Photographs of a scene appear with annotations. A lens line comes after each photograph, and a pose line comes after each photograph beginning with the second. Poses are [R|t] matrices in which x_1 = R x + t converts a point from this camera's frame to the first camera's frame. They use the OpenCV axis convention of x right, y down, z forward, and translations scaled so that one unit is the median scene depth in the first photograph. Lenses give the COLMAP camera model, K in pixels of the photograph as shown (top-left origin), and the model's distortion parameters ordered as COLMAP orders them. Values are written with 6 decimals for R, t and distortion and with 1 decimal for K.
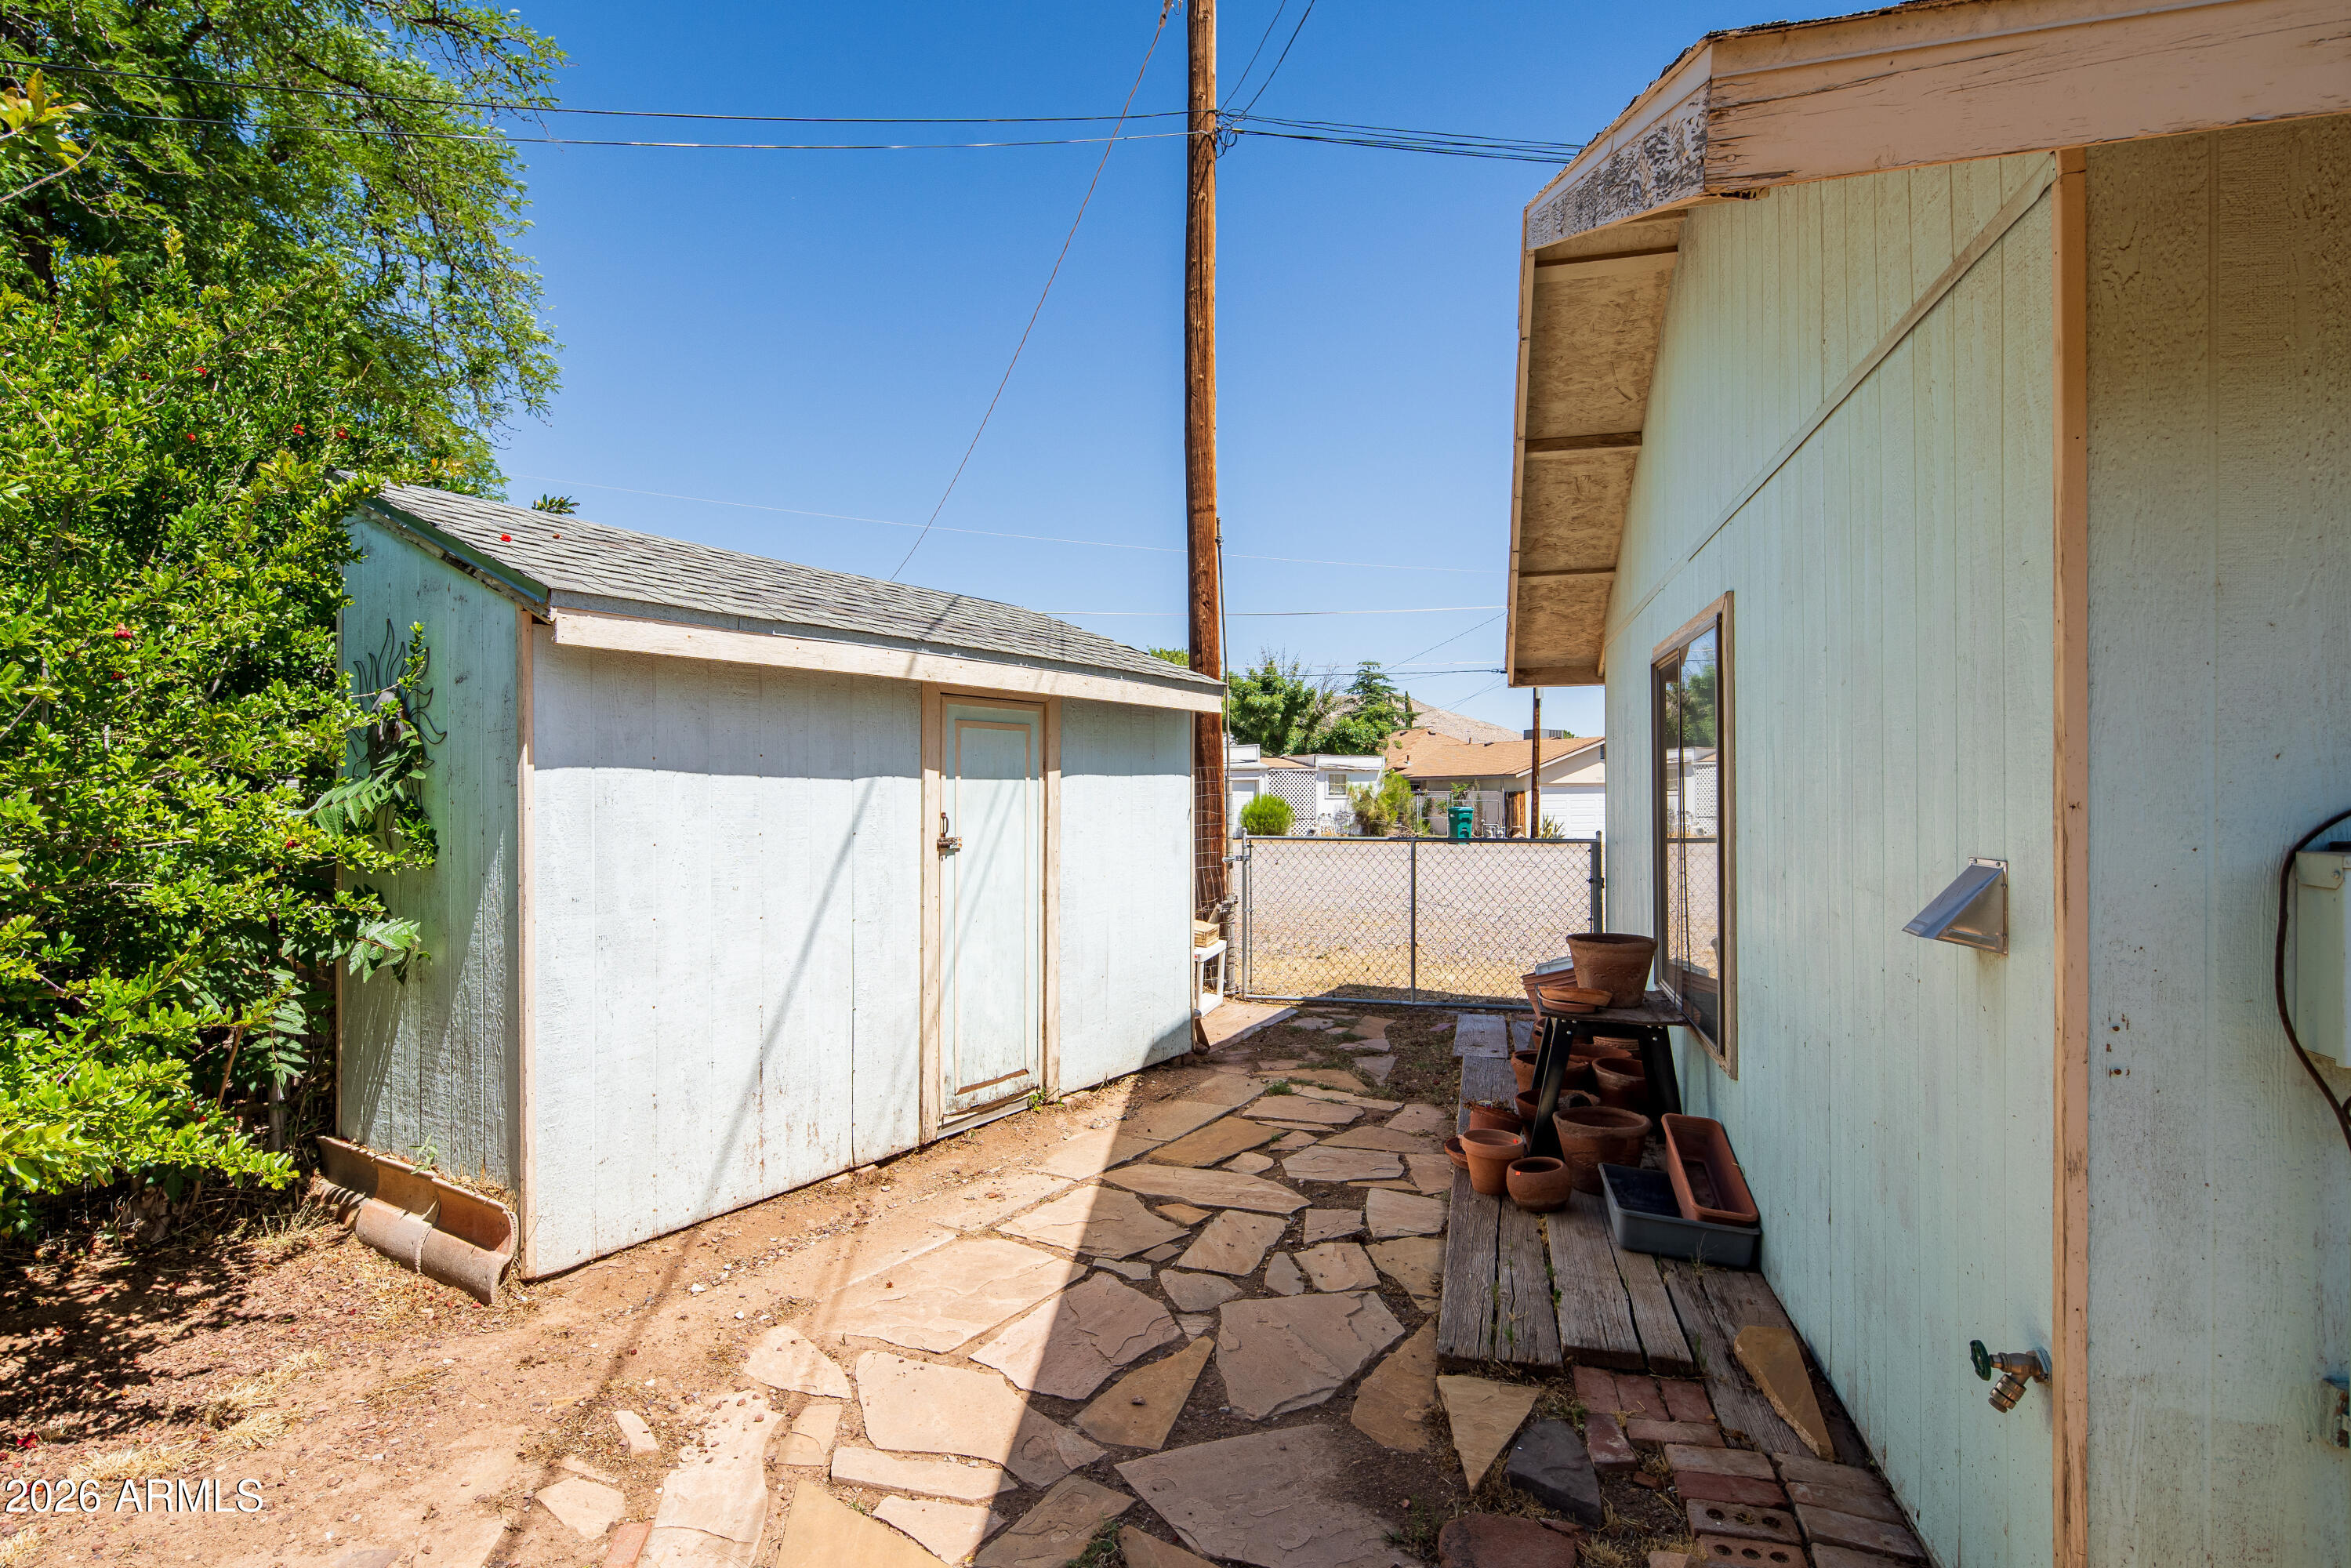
lens RADIAL K [[1271.1, 0, 1160.3], [0, 1271.1, 787.6], [0, 0, 1]] dist [0.012020, 0.000002]
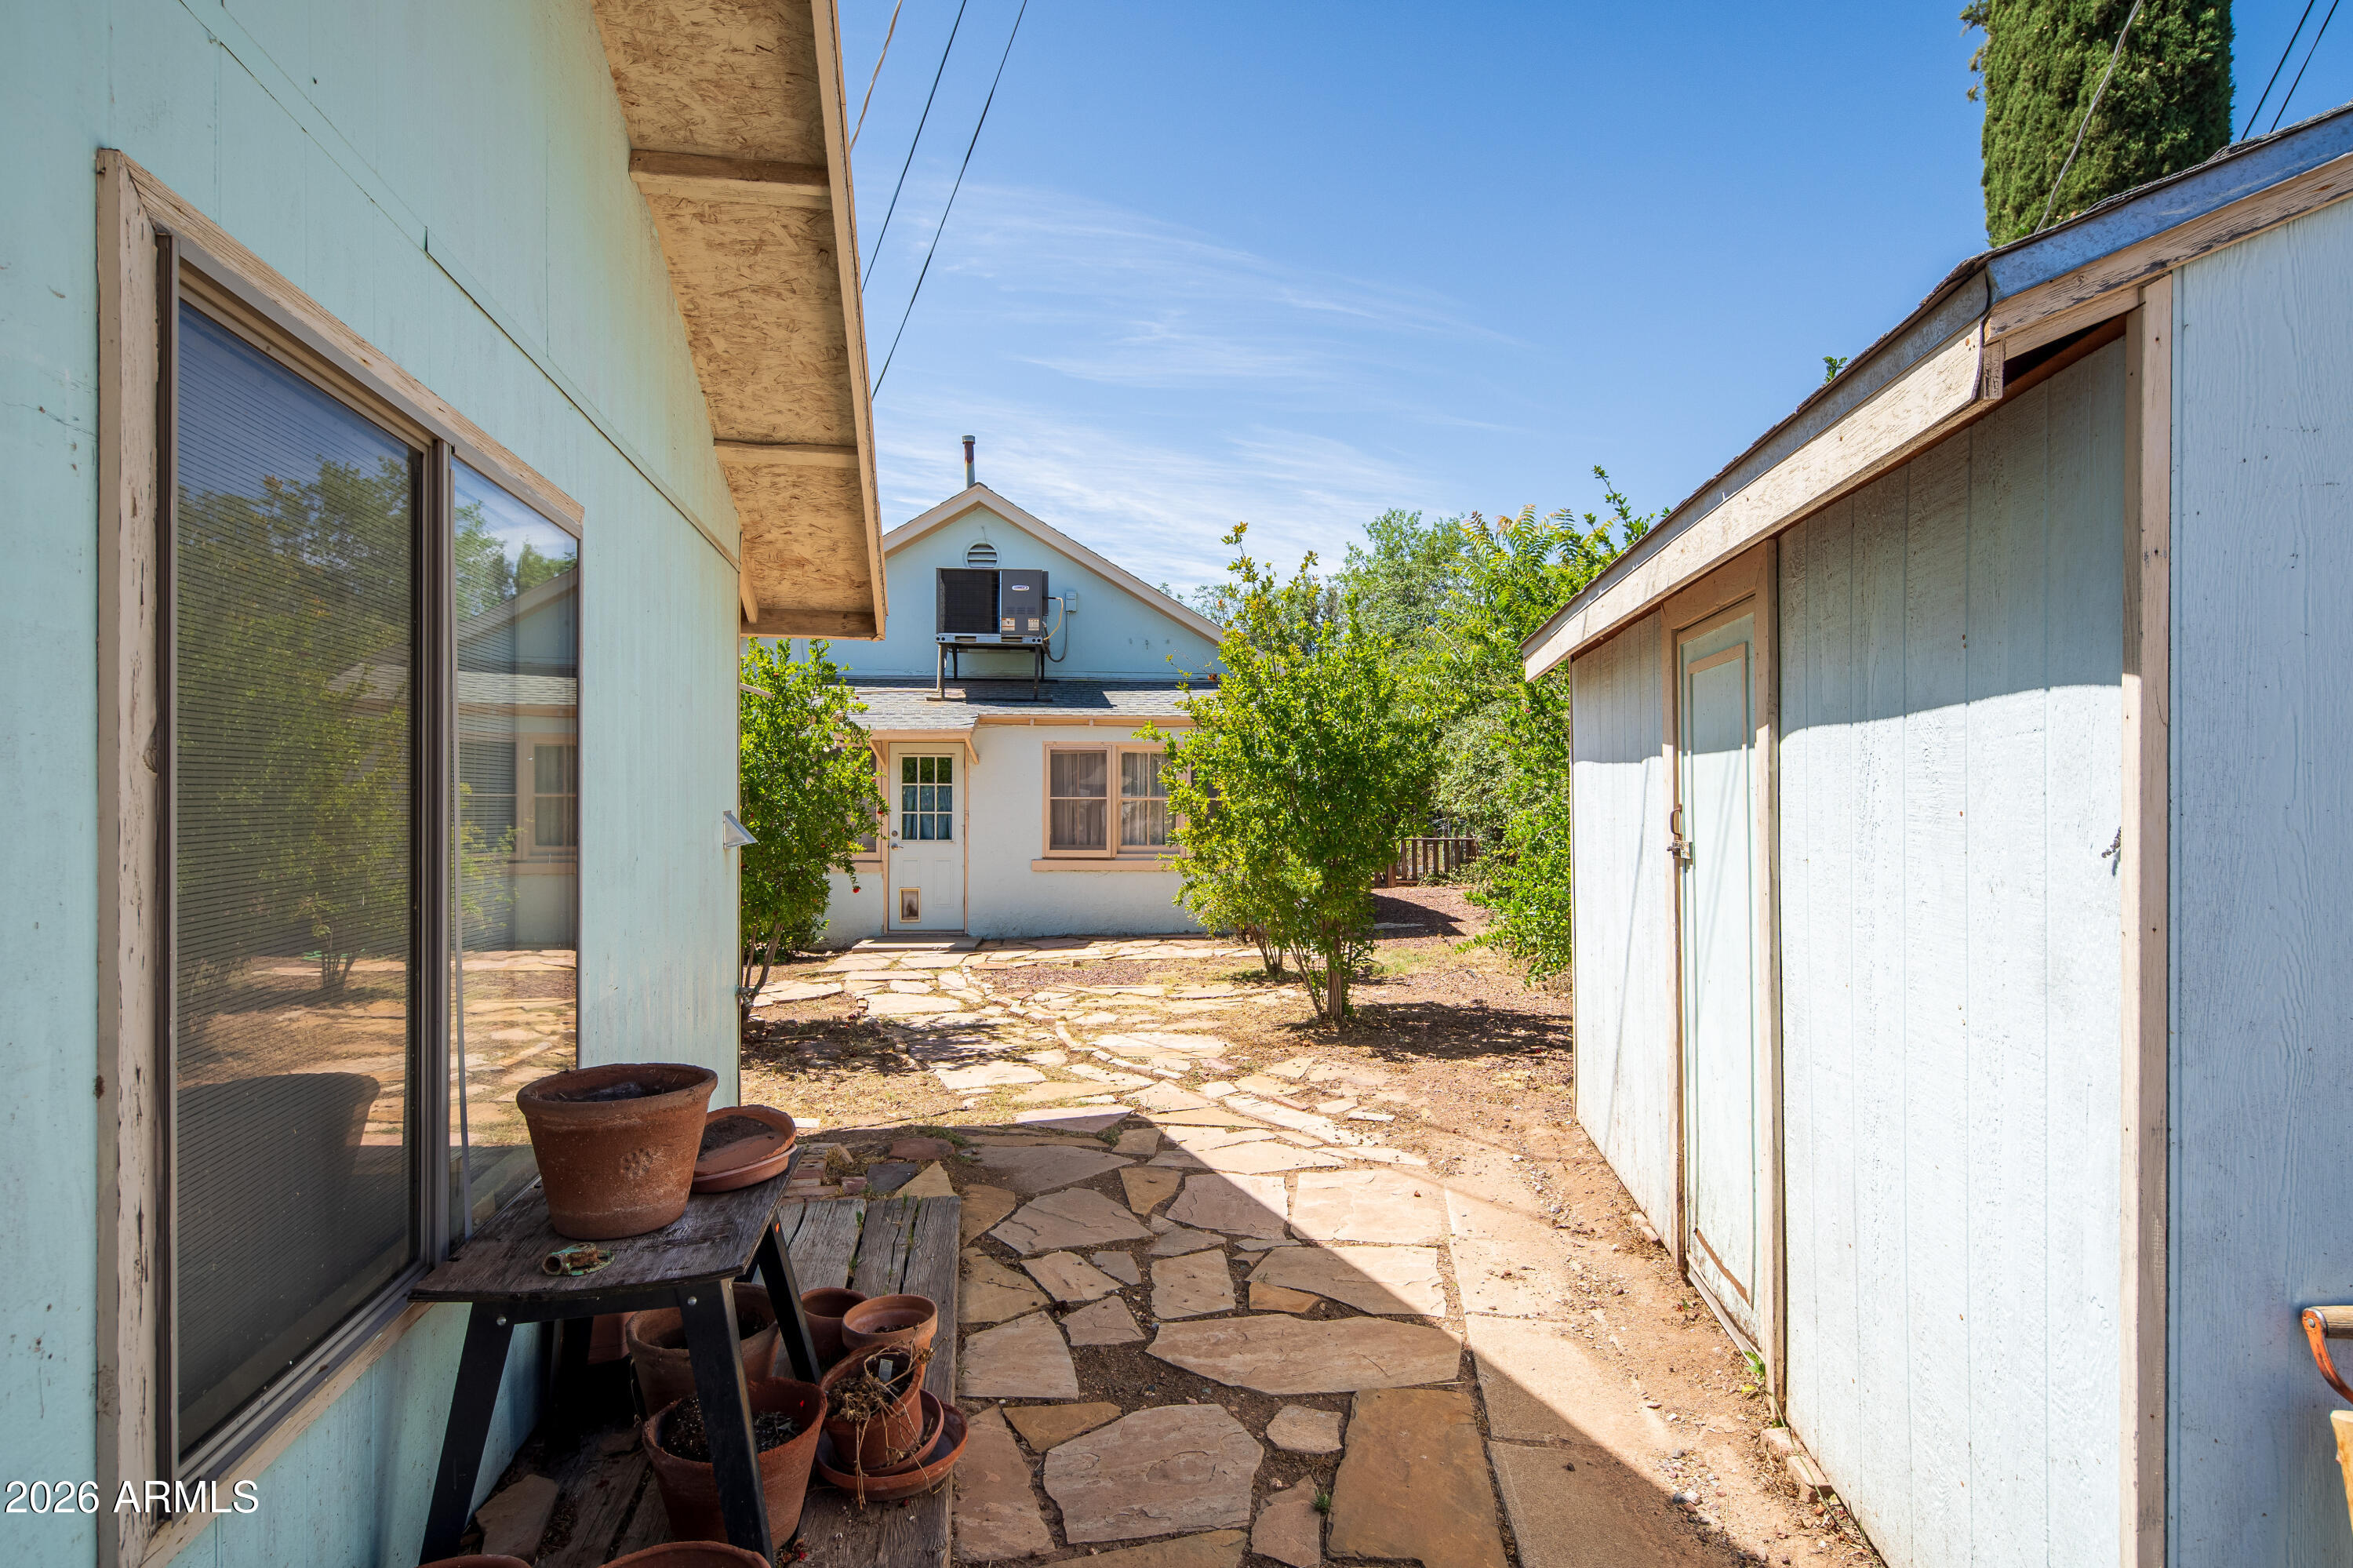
lens RADIAL K [[1272.2, 0, 1133.3], [0, 1272.2, 791.6], [0, 0, 1]] dist [0.012020, 0.000002]
pose [[-0.931823, 0.008304, -0.362818, 0.559110], [0.011456, 0.999913, -0.006537, 0.020959], [0.362732, -0.010248, -0.931837, 2.432267]]
